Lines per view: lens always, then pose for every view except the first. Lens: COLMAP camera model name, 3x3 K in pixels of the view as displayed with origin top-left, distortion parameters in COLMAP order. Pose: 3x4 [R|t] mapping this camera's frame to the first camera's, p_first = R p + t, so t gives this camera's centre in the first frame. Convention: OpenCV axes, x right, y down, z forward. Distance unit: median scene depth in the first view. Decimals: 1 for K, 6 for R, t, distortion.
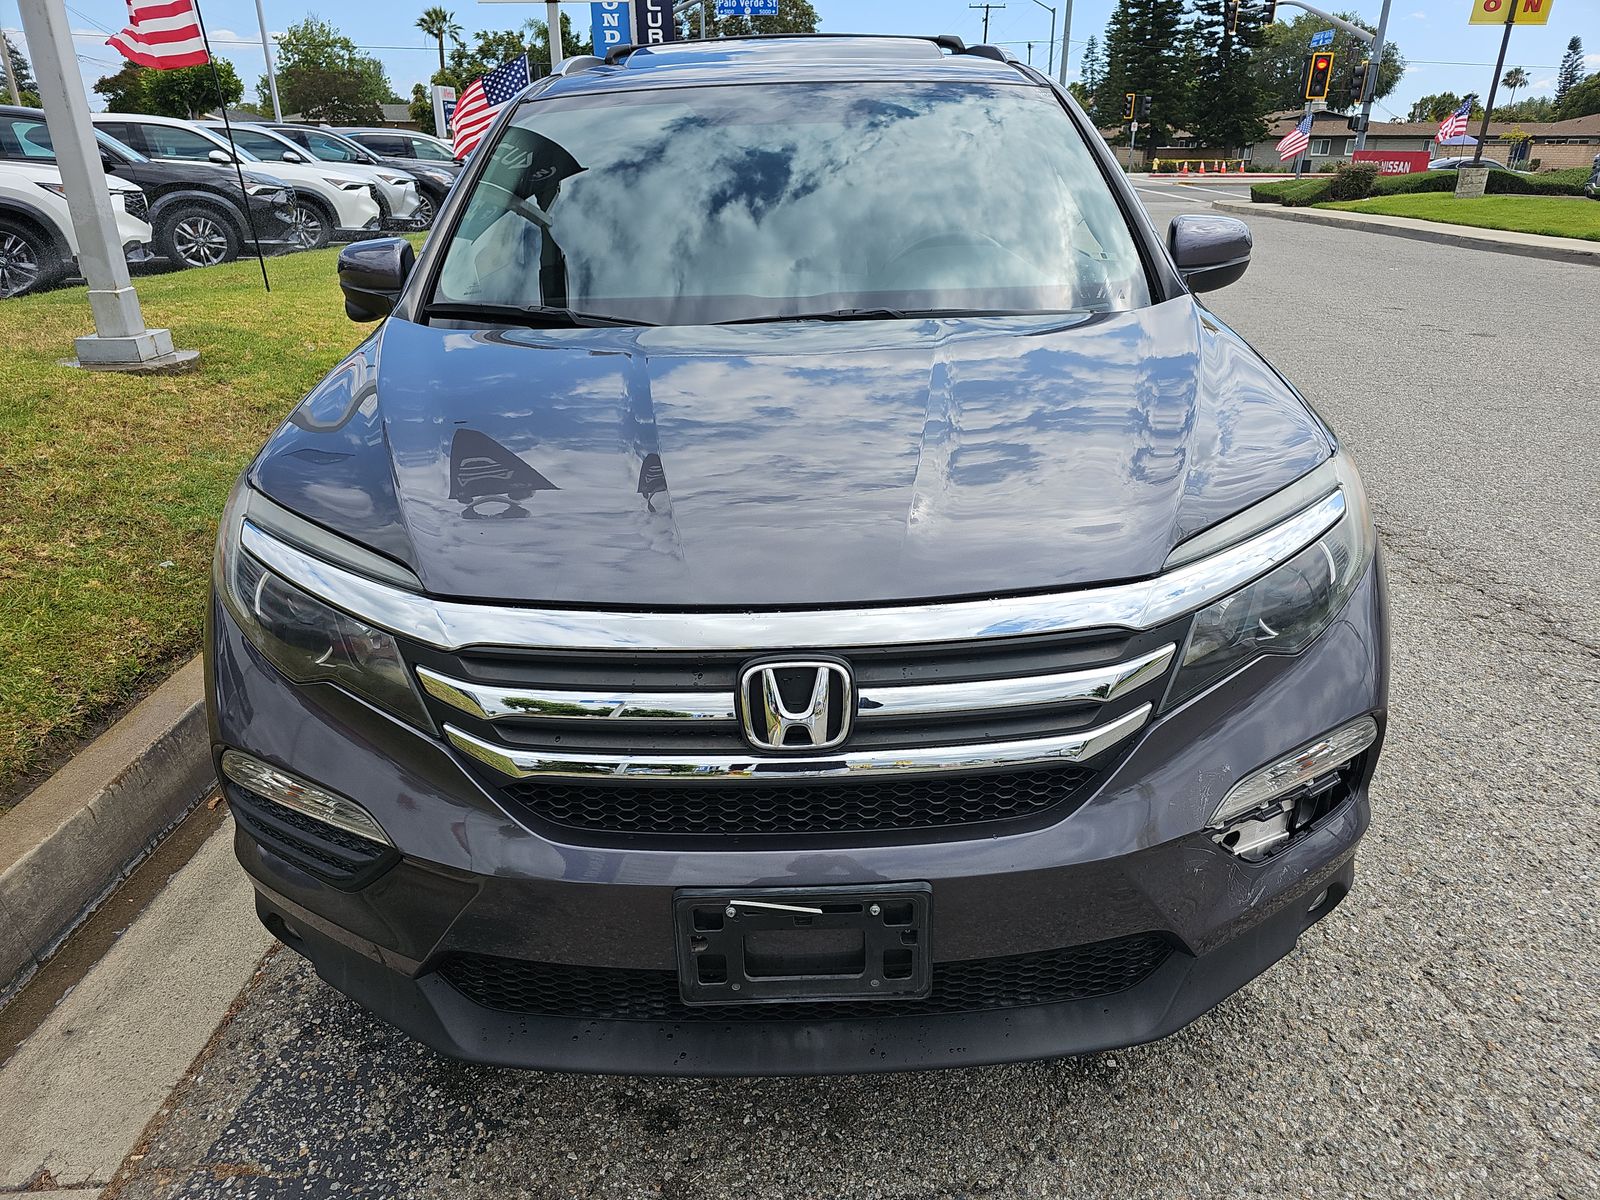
lens RADIAL K [[1084.6, 0, 800.0], [0, 1084.6, 600.0], [0, 0, 1]] dist [0.003246, 0.000803]
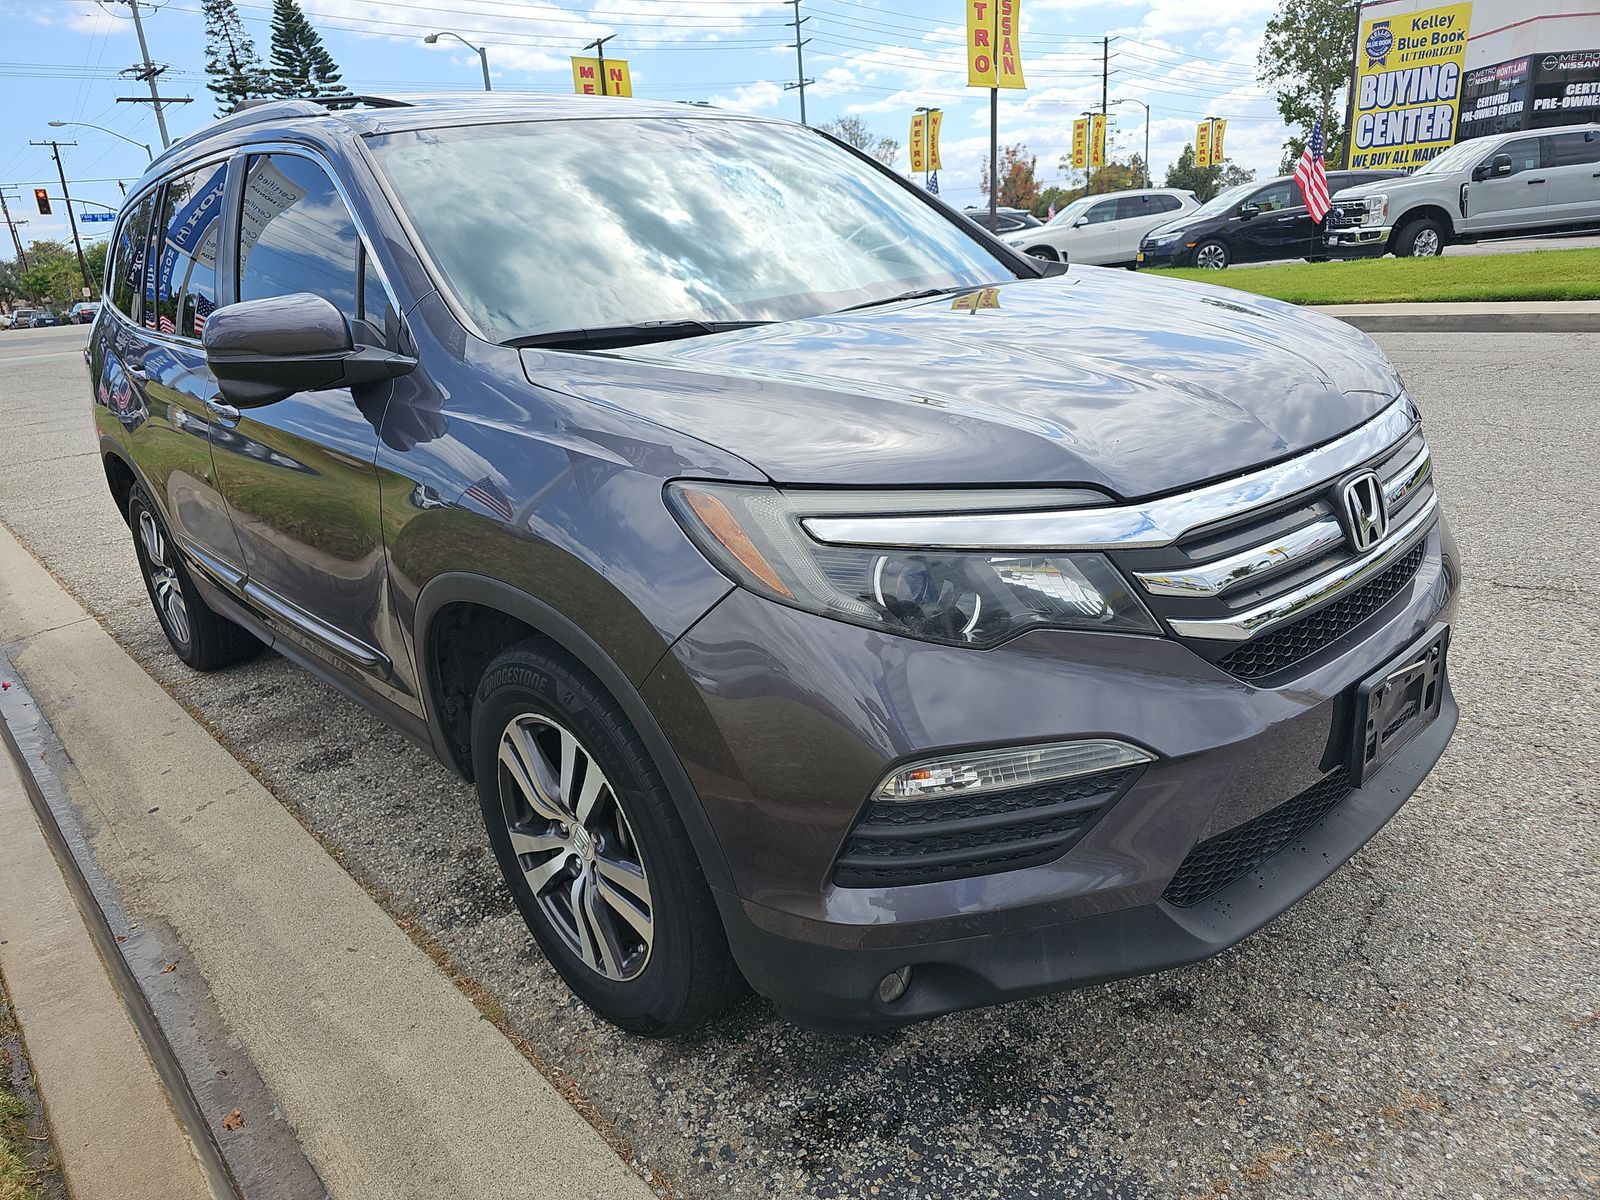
lens RADIAL K [[1084.6, 0, 800.0], [0, 1084.6, 600.0], [0, 0, 1]] dist [0.003246, 0.000803]
pose [[0.734205, -0.244148, 0.633510, -1.020251], [0.312583, 0.949883, 0.003808, -0.014036], [-0.602690, 0.195228, 0.773725, 0.337655]]
